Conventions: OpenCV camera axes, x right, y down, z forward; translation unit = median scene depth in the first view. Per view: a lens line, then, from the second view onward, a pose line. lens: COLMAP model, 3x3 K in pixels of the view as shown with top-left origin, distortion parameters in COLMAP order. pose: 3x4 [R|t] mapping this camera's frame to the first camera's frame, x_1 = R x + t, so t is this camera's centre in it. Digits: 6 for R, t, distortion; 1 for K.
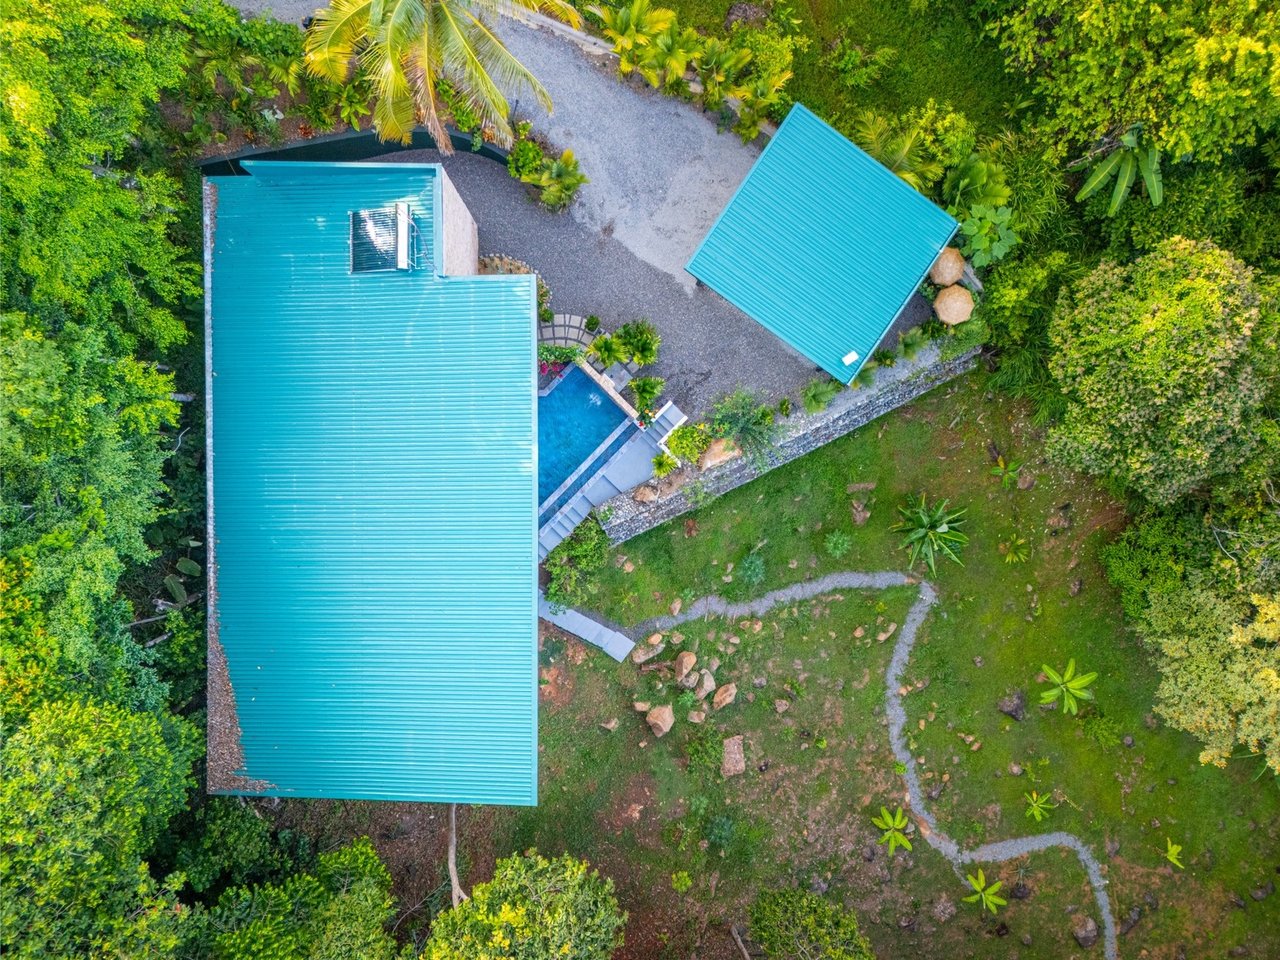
lens RADIAL K [[1095.1, 0, 641.1], [0, 1095.1, 483.8], [0, 0, 1]] dist [0.090837, -0.092567]
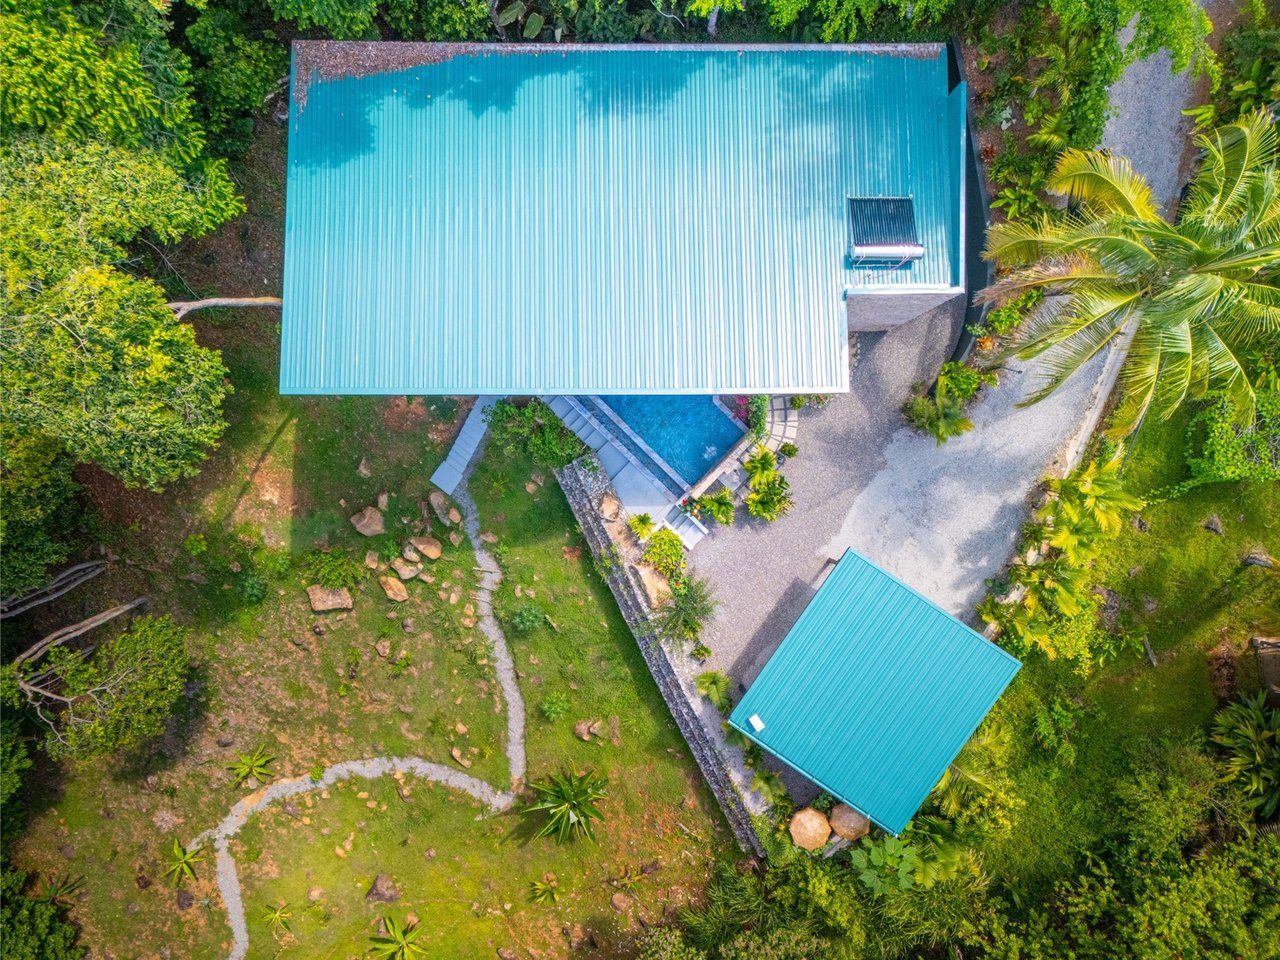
lens RADIAL K [[1086.0, 0, 640.0], [0, 1086.0, 480.0], [0, 0, 1]] dist [0.088454, -0.085886]
pose [[0.004014, 0.999939, -0.010291, -0.009299], [-0.999223, 0.003607, -0.039242, 0.022098], [-0.039202, 0.010440, 0.999177, 0.059949]]
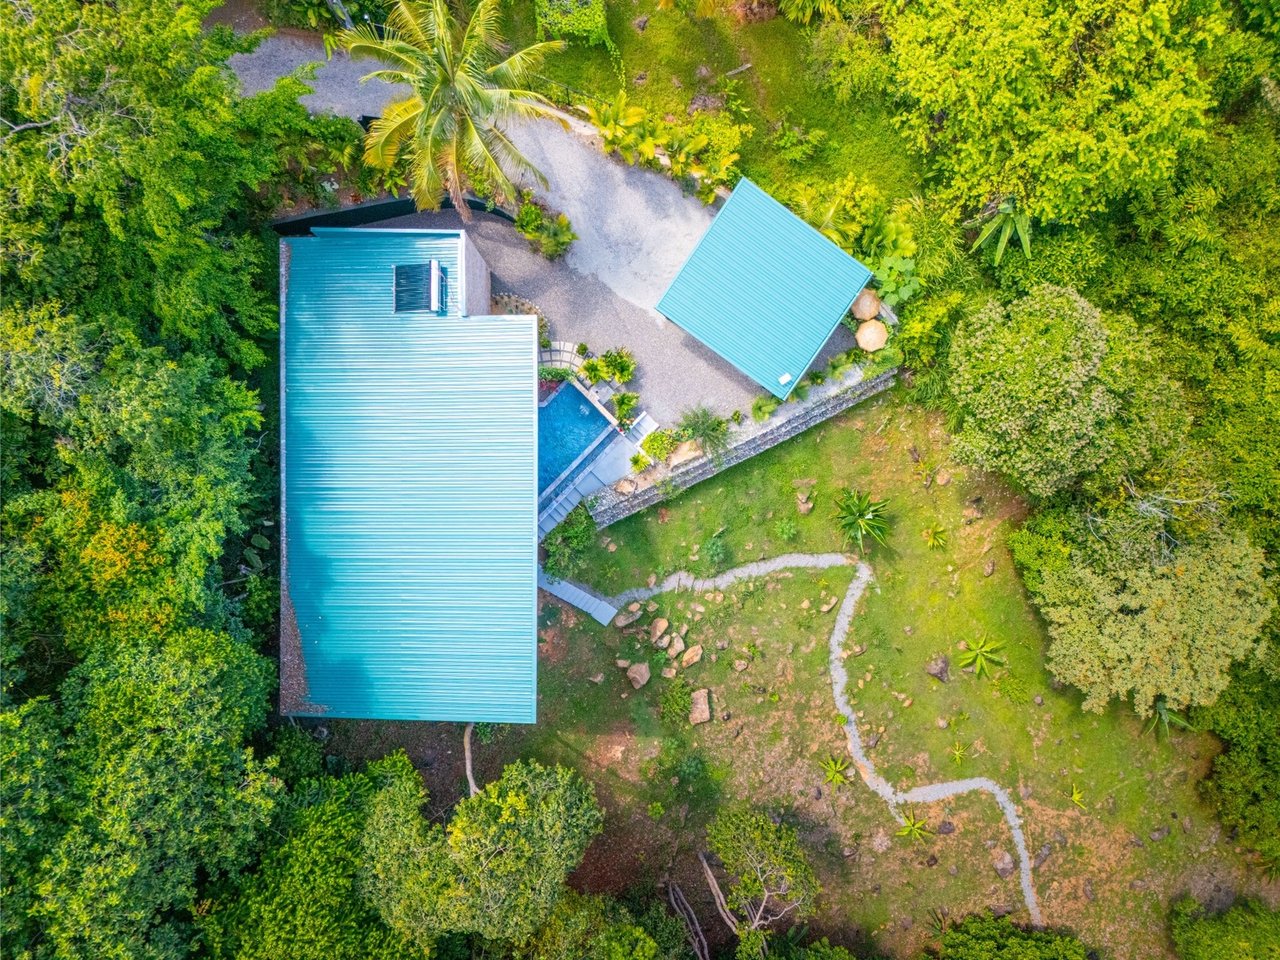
lens RADIAL K [[1072.7, 0, 640.0], [0, 1072.7, 480.0], [0, 0, 1]] dist [0.093824, -0.104126]
pose [[0.999991, 0.004263, -0.000223, 0.023454], [-0.004264, 0.999973, -0.006014, 0.010315], [0.000198, 0.006015, 0.999982, -0.229025]]
